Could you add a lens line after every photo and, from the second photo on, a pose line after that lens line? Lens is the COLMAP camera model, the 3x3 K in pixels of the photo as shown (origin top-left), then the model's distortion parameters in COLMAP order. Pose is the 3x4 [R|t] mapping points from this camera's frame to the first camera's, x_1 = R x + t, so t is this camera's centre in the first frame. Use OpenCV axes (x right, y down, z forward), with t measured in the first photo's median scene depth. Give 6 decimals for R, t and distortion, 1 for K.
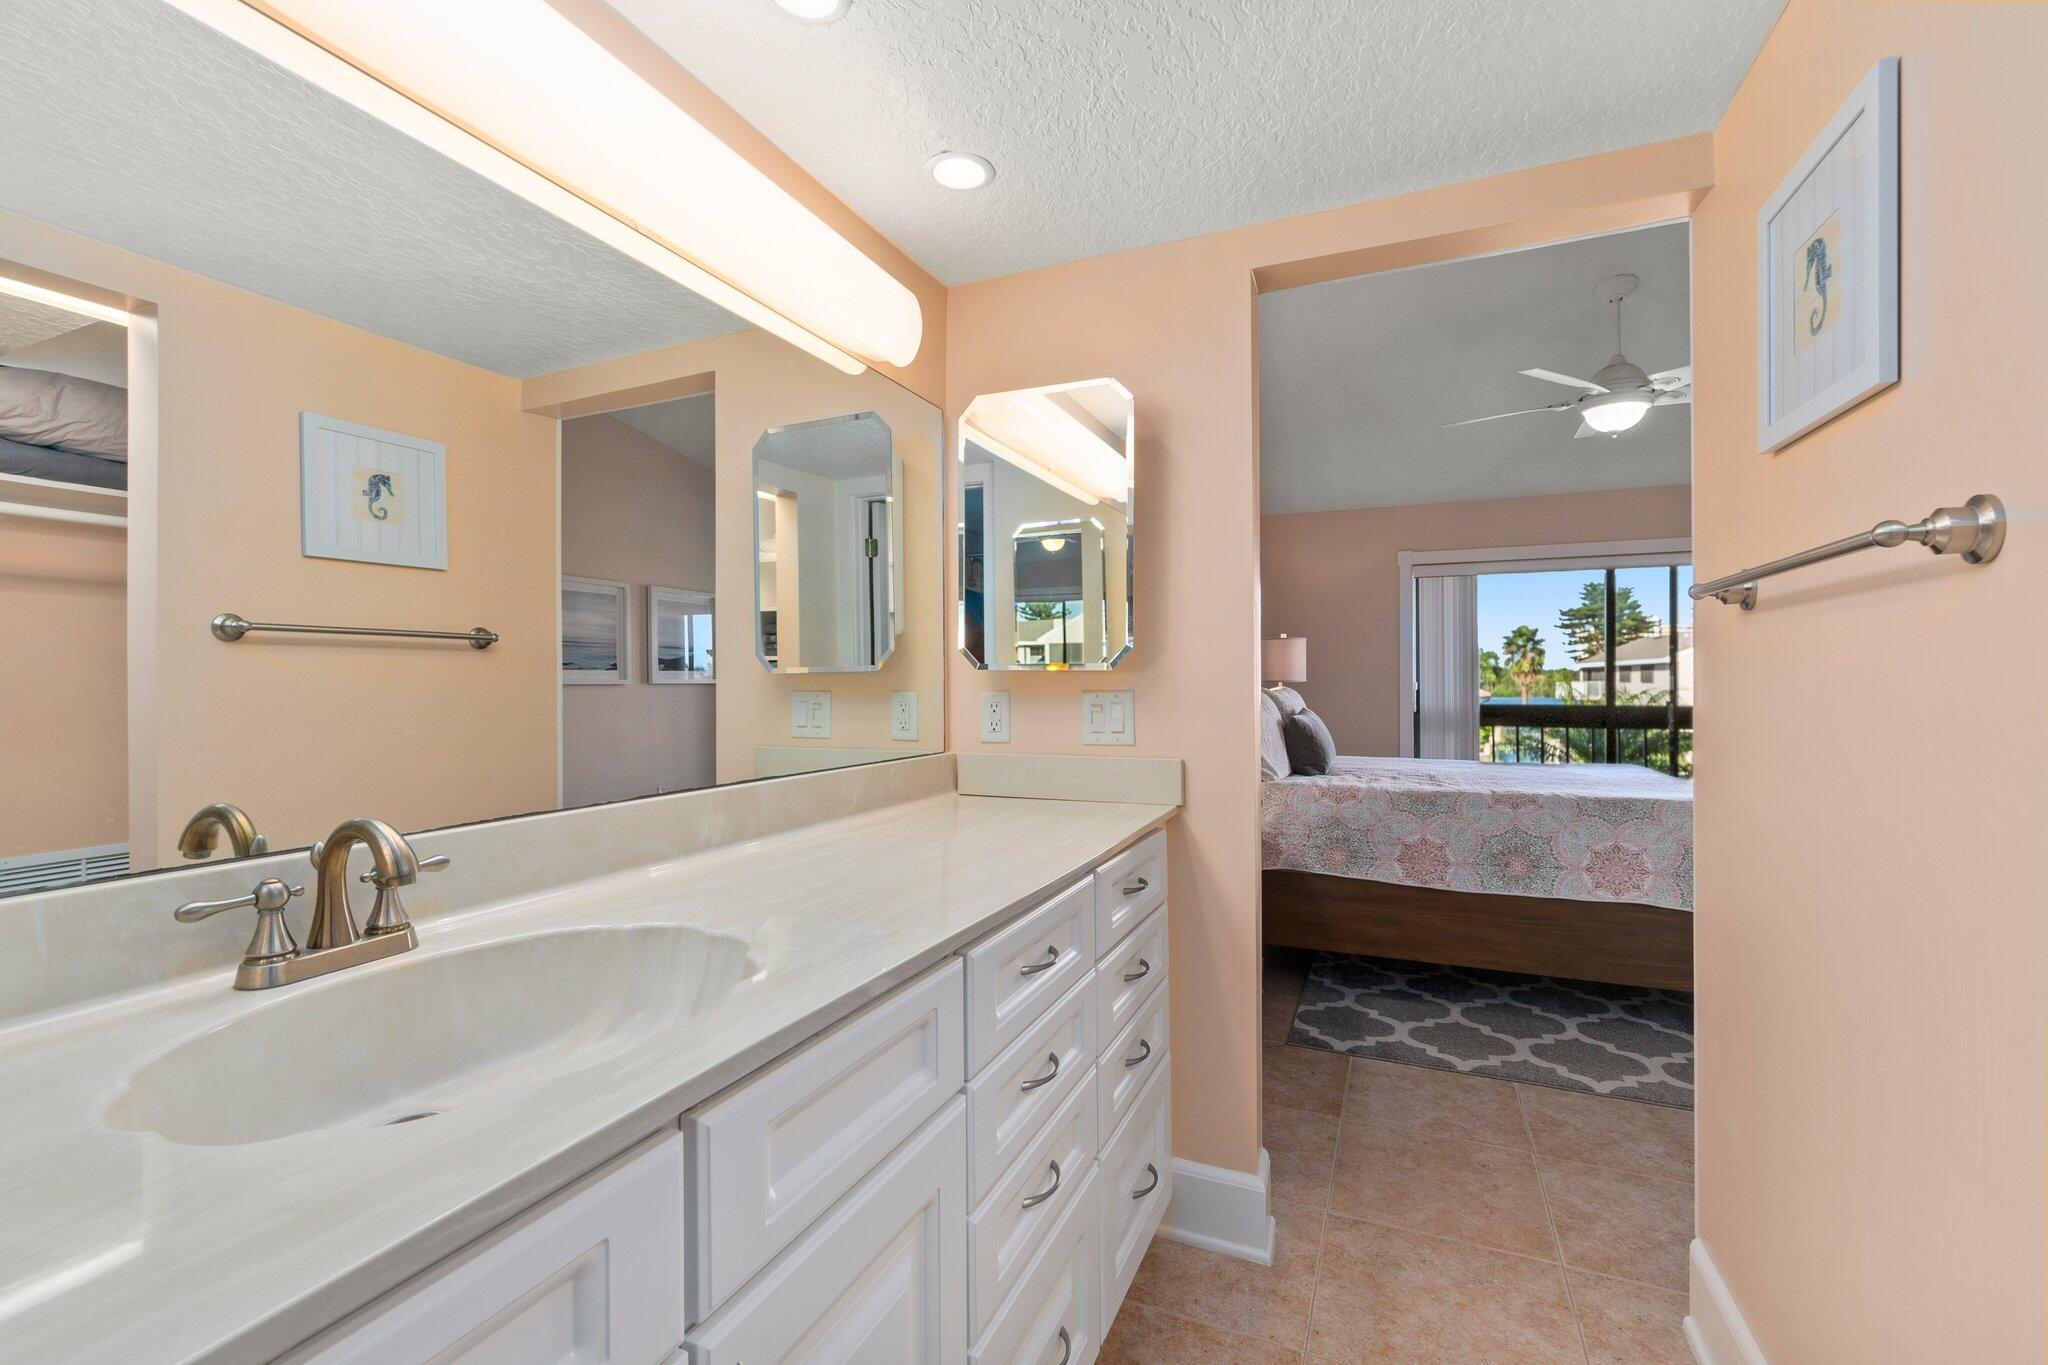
lens RADIAL K [[886.1, 0, 1026.6], [0, 886.1, 682.6], [0, 0, 1]] dist [-0.006875, 0.002535]
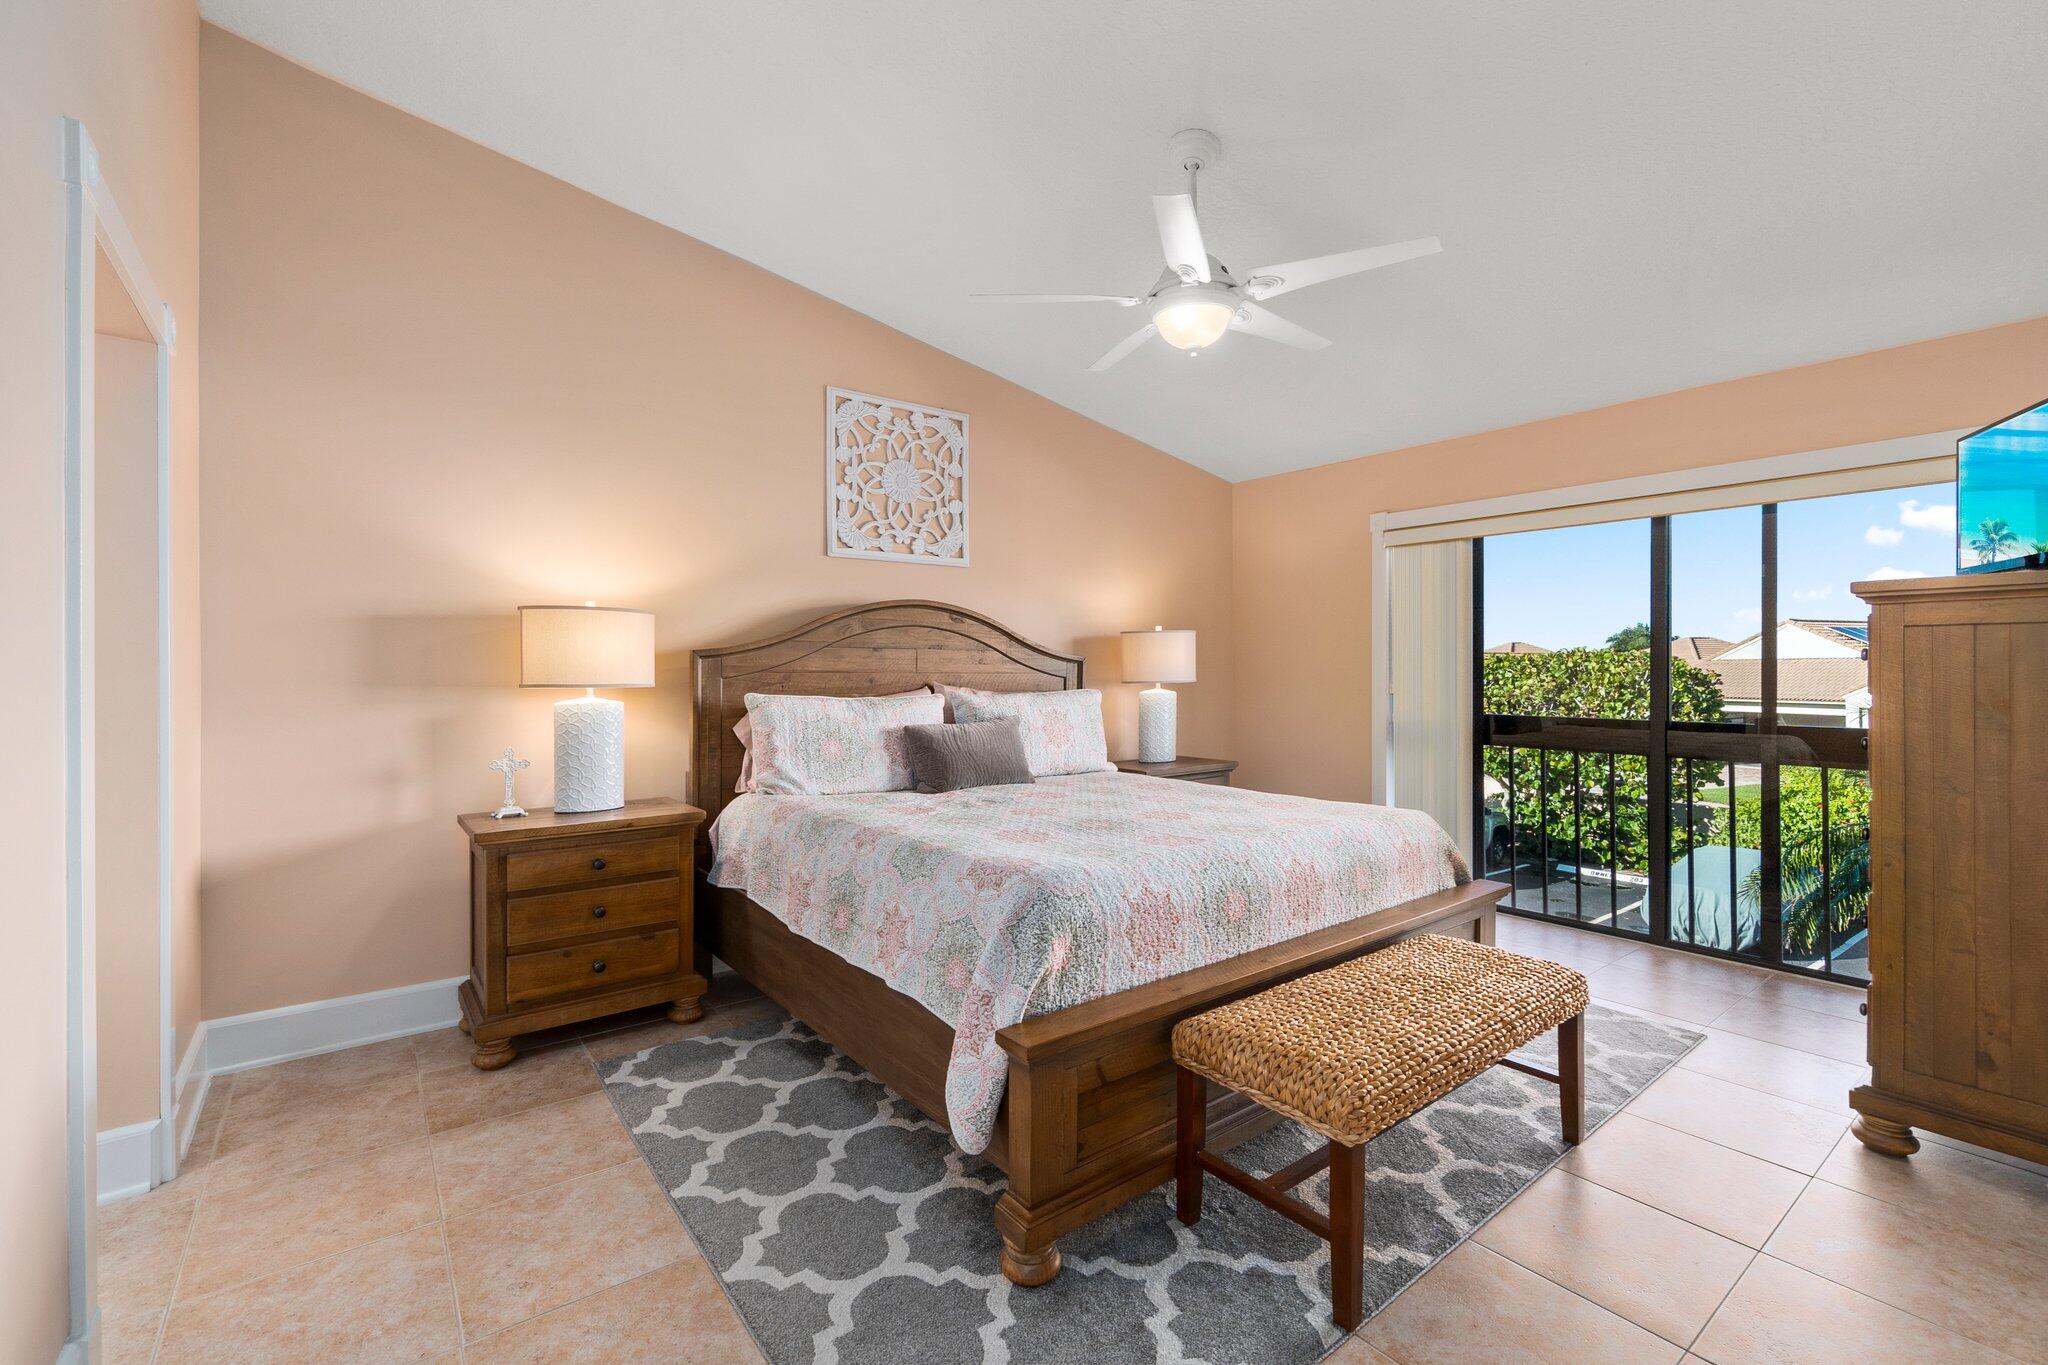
lens RADIAL K [[886.1, 0, 1015.4], [0, 886.1, 674.7], [0, 0, 1]] dist [-0.006875, 0.002535]
pose [[0.867901, 0.000656, -0.496737, 1.171407], [0.000878, 0.999996, 0.002854, -0.022706], [0.496737, -0.002913, 0.867896, 0.386177]]
